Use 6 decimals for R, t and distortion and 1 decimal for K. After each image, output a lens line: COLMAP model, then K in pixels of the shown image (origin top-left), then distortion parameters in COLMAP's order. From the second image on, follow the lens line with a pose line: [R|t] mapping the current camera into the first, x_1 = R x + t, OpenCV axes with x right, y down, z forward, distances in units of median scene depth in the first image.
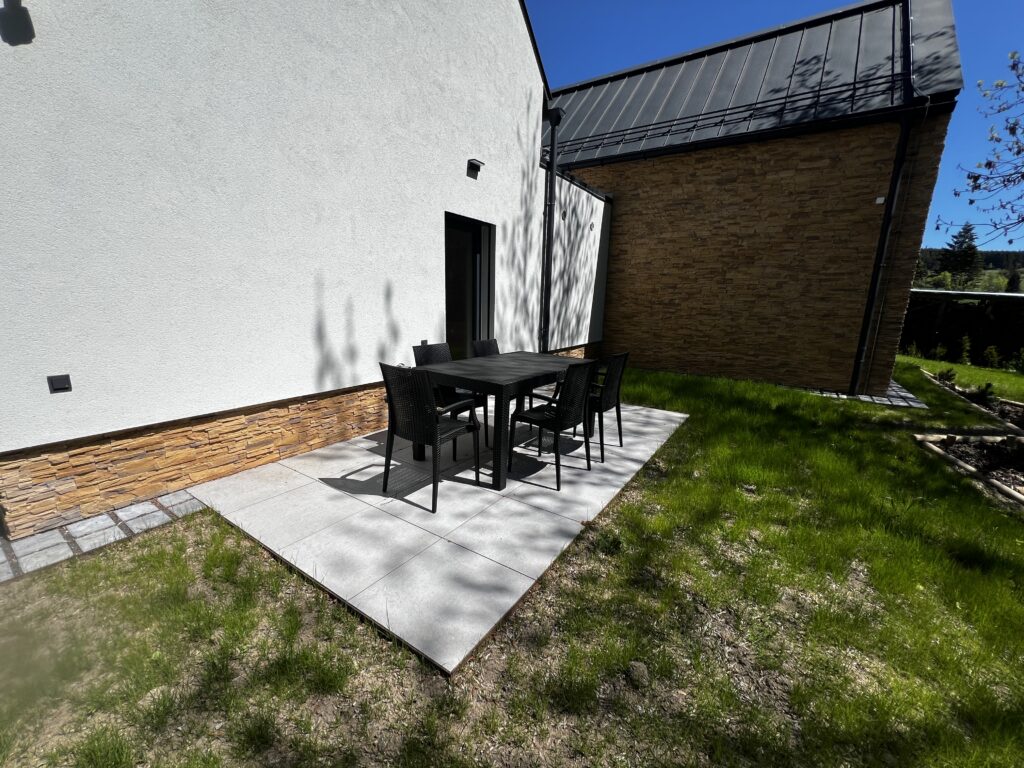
lens RADIAL K [[413.6, 0, 512.6], [0, 413.6, 387.5], [0, 0, 1]] dist [0.001762, 0.001015]
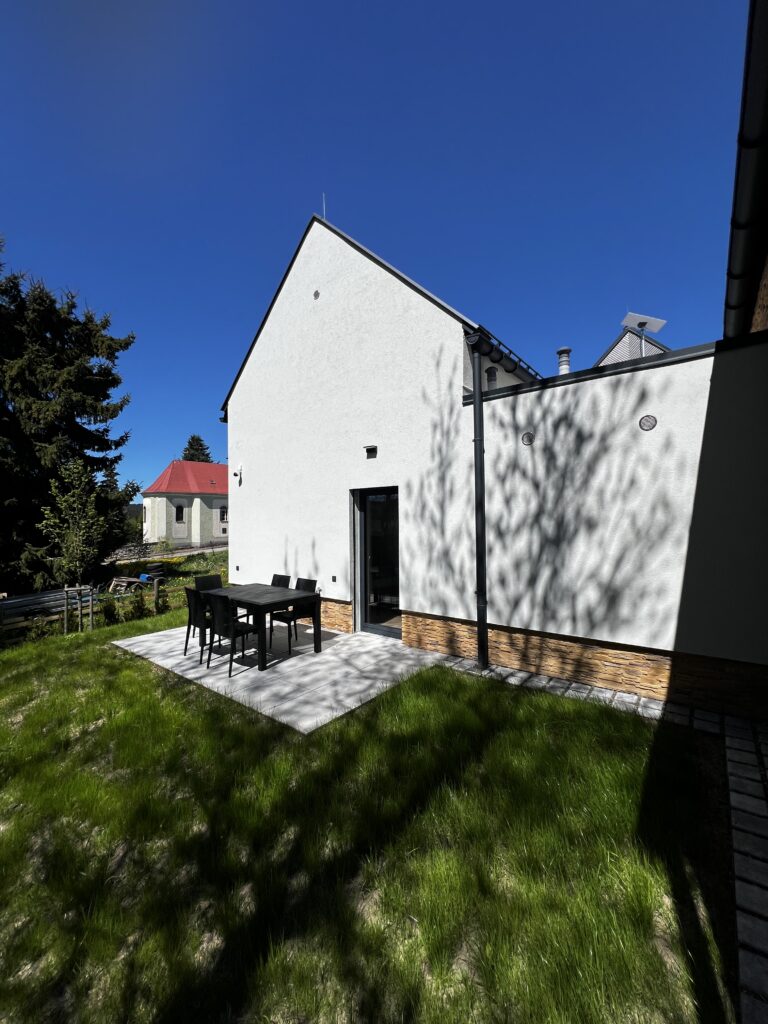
lens RADIAL K [[413.6, 0, 379.3], [0, 413.6, 510.2], [0, 0, 1]] dist [0.001762, 0.001015]
pose [[-0.091445, -0.042449, -0.994905, 0.993522], [-0.194421, 0.980625, -0.023970, -0.270006], [0.976646, 0.191239, -0.097926, 0.994382]]
